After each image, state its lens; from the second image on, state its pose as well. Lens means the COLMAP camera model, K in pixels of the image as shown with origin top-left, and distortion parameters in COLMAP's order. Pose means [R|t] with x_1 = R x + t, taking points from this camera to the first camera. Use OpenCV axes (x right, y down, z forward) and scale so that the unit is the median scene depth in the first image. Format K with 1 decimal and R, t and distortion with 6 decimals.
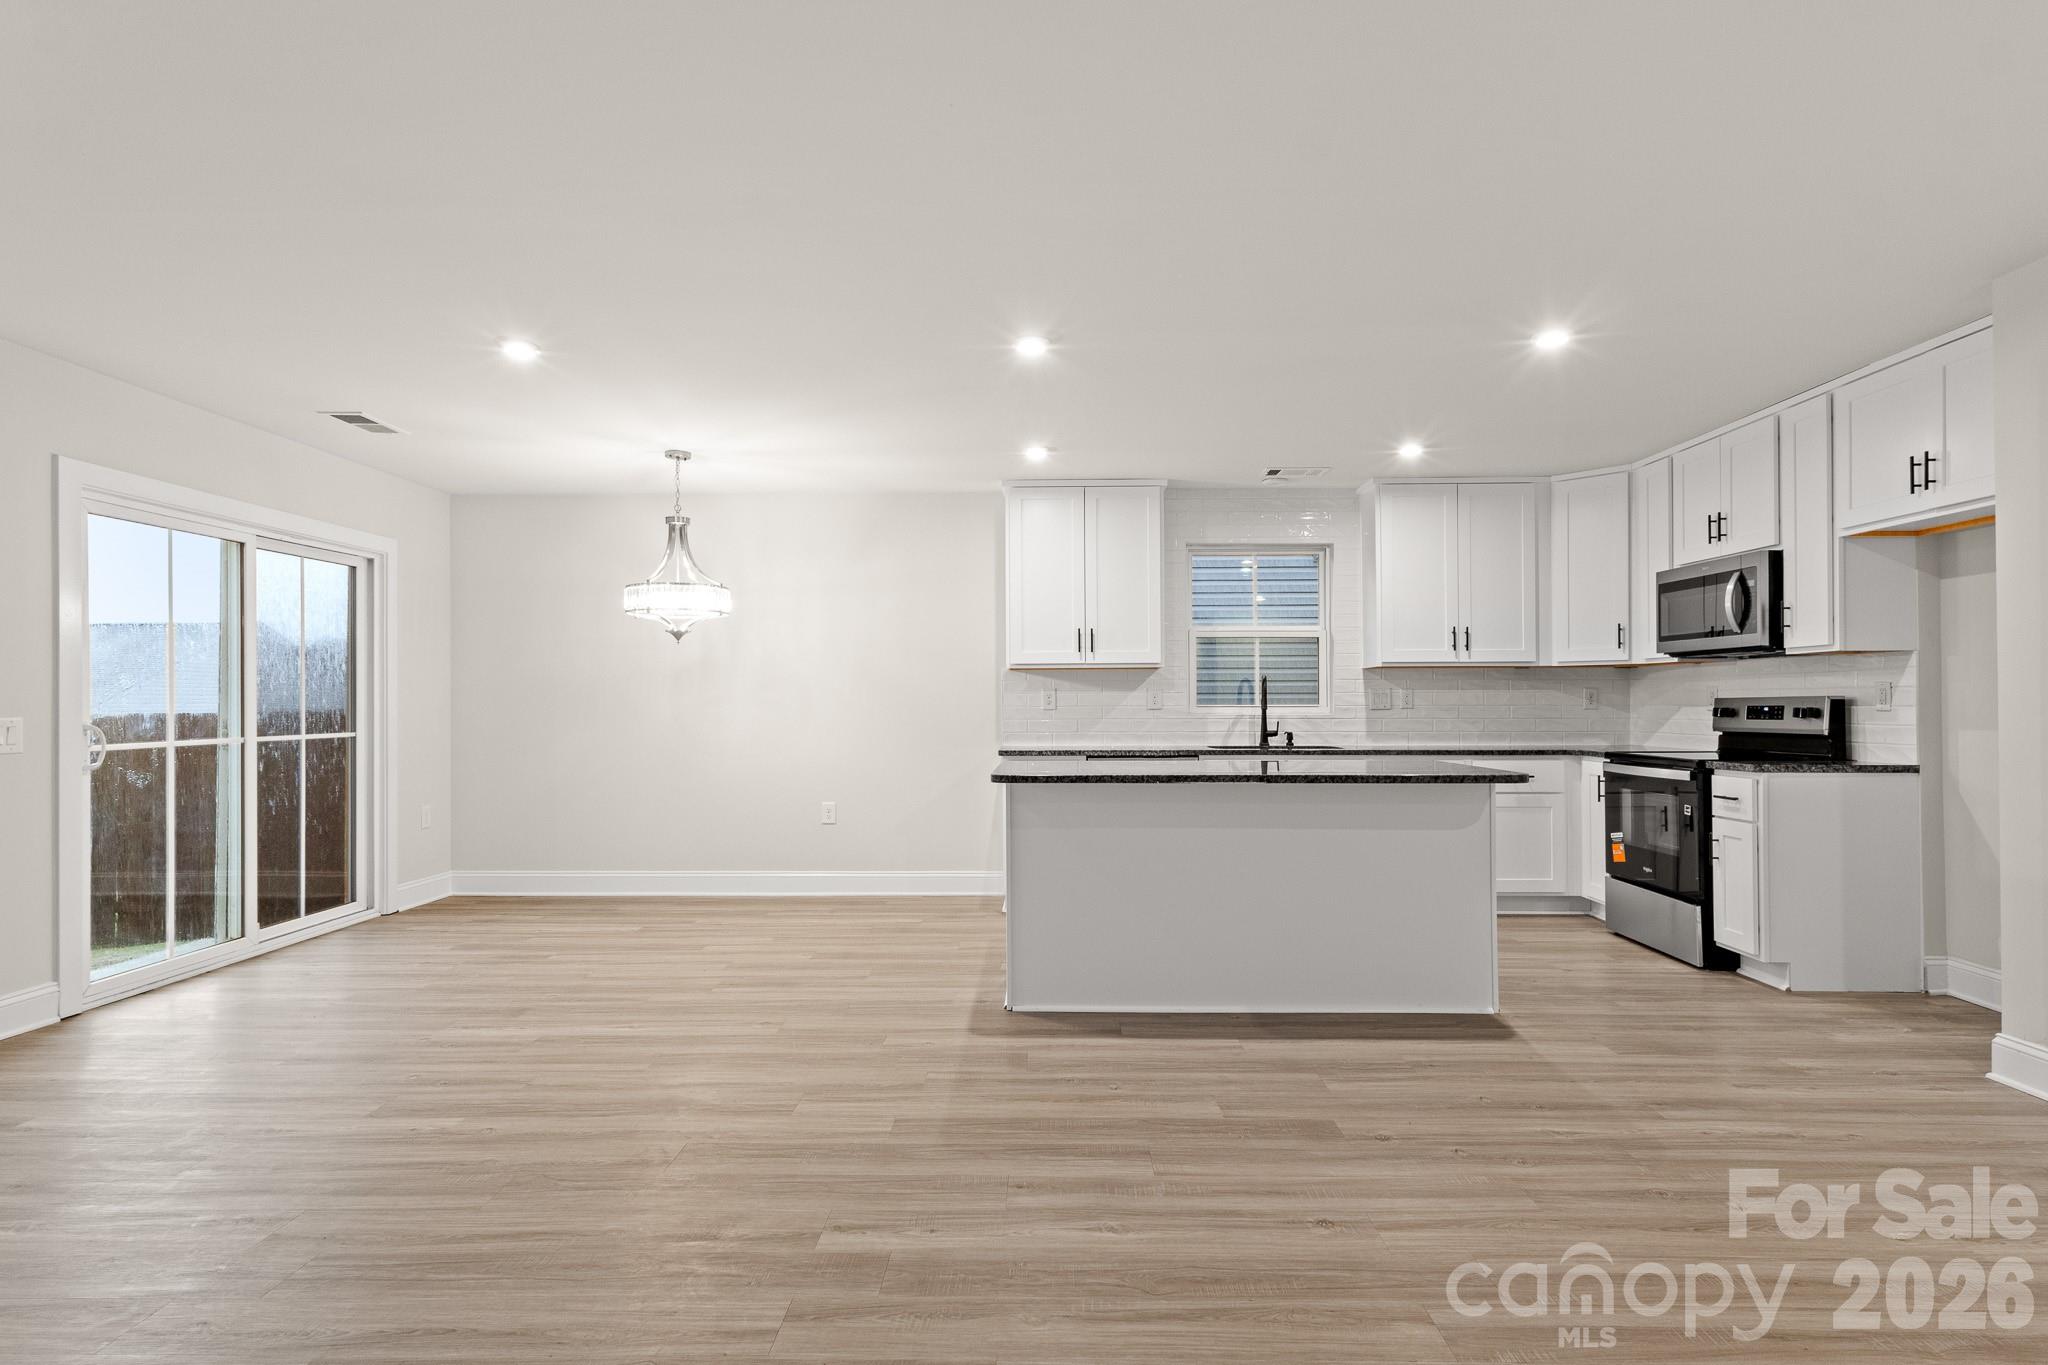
lens RADIAL K [[1031.1, 0, 1020.9], [0, 1031.1, 694.9], [0, 0, 1]] dist [0.008341, 0.000693]
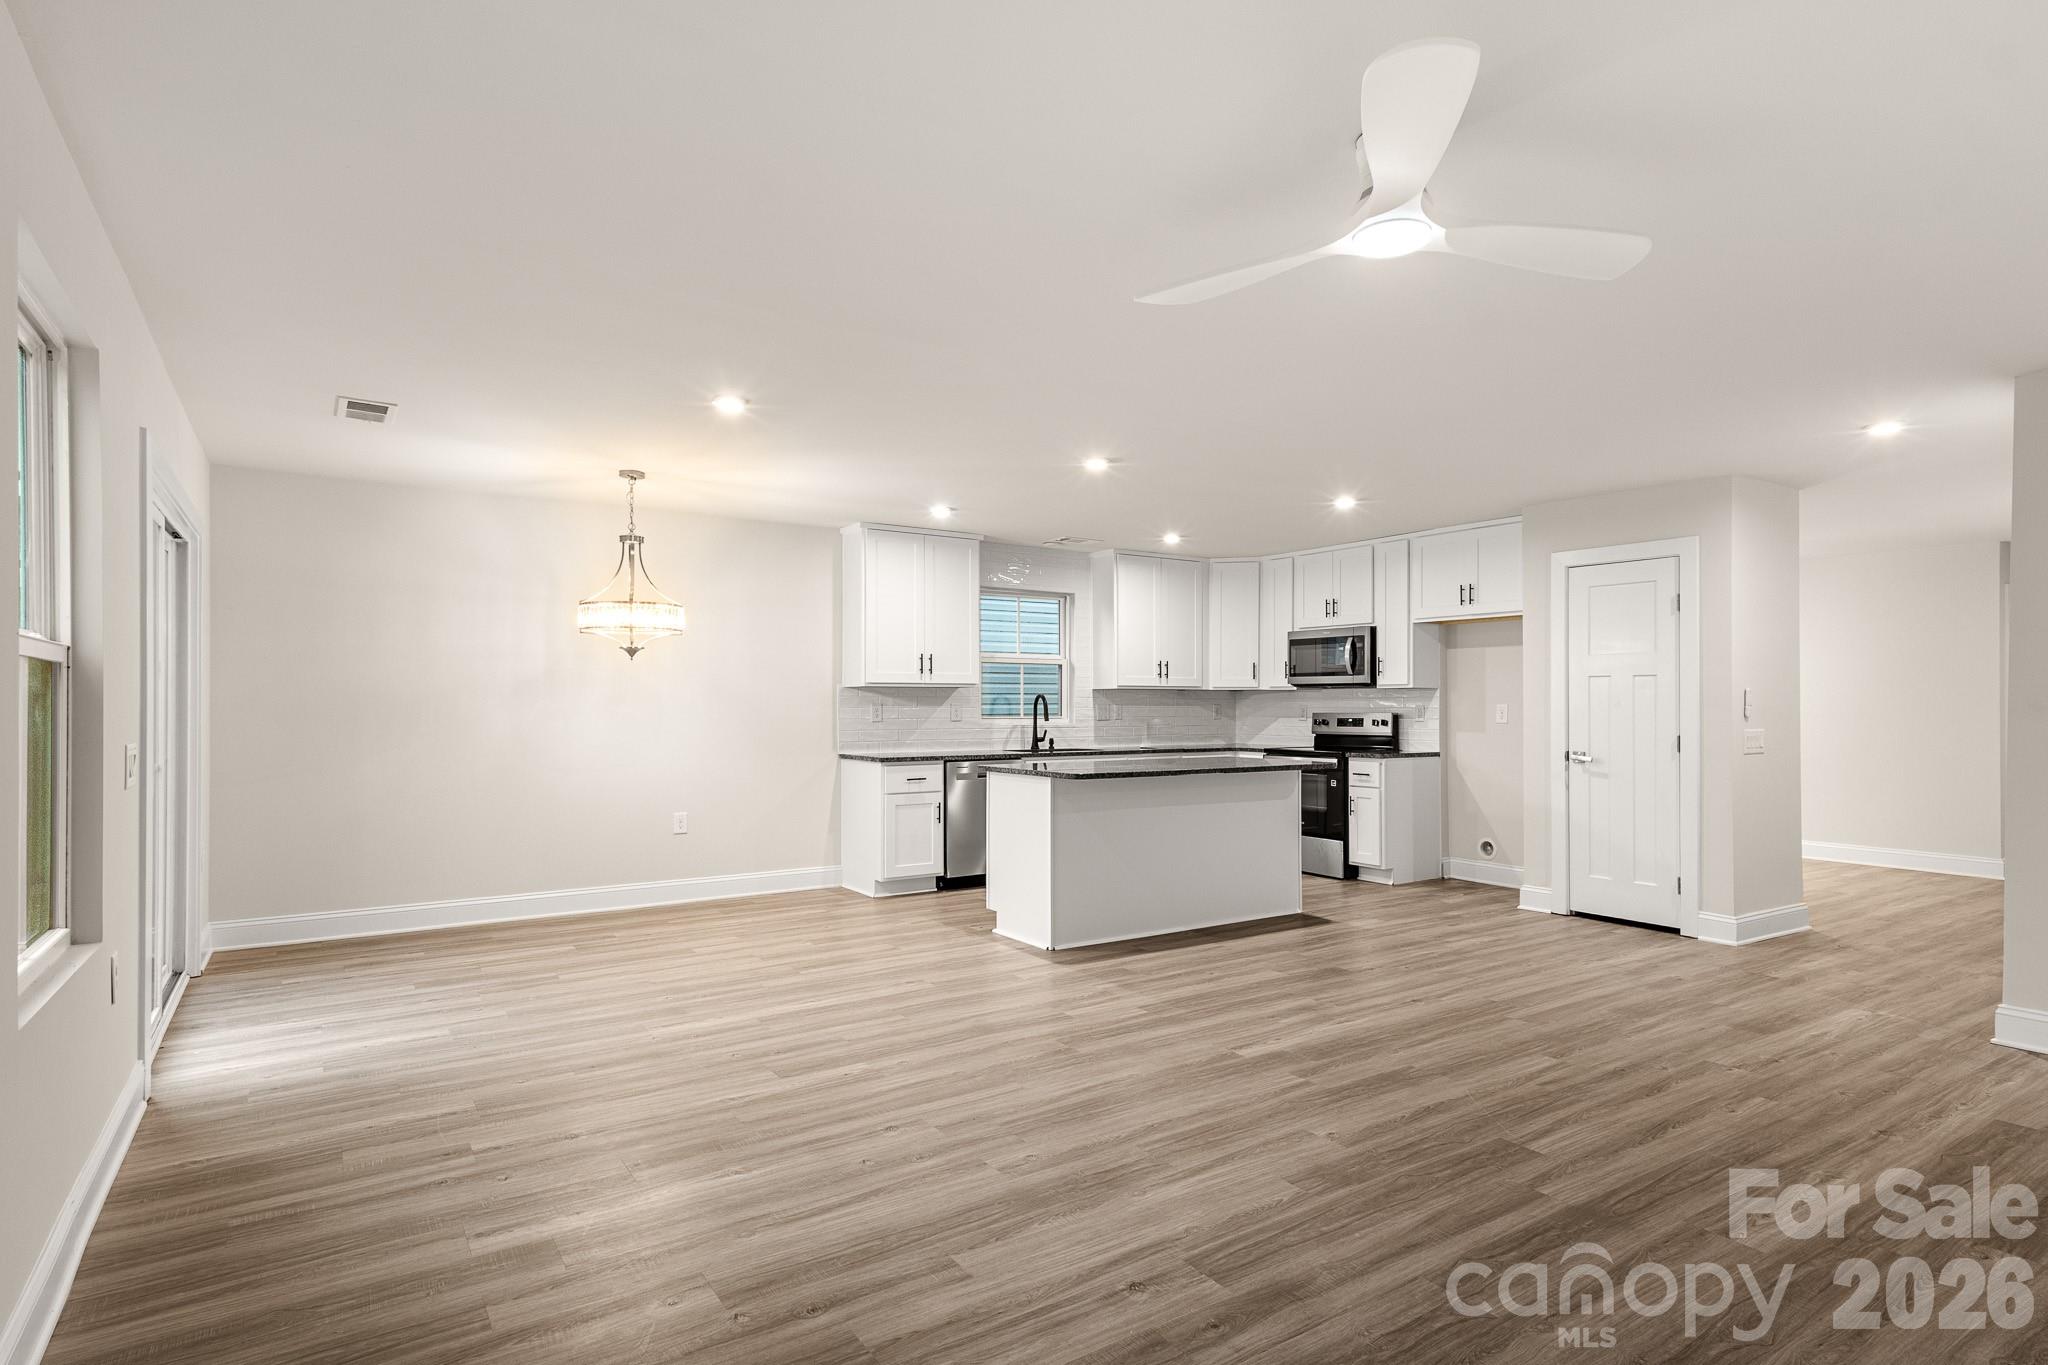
lens RADIAL K [[1062.1, 0, 1023.3], [0, 1062.1, 689.8], [0, 0, 1]] dist [0.019685, -0.002619]
pose [[0.822308, 0.012331, 0.568909, -0.689508], [-0.007825, 0.999916, -0.010363, -0.013656], [-0.568988, 0.004070, 0.822335, -0.092732]]
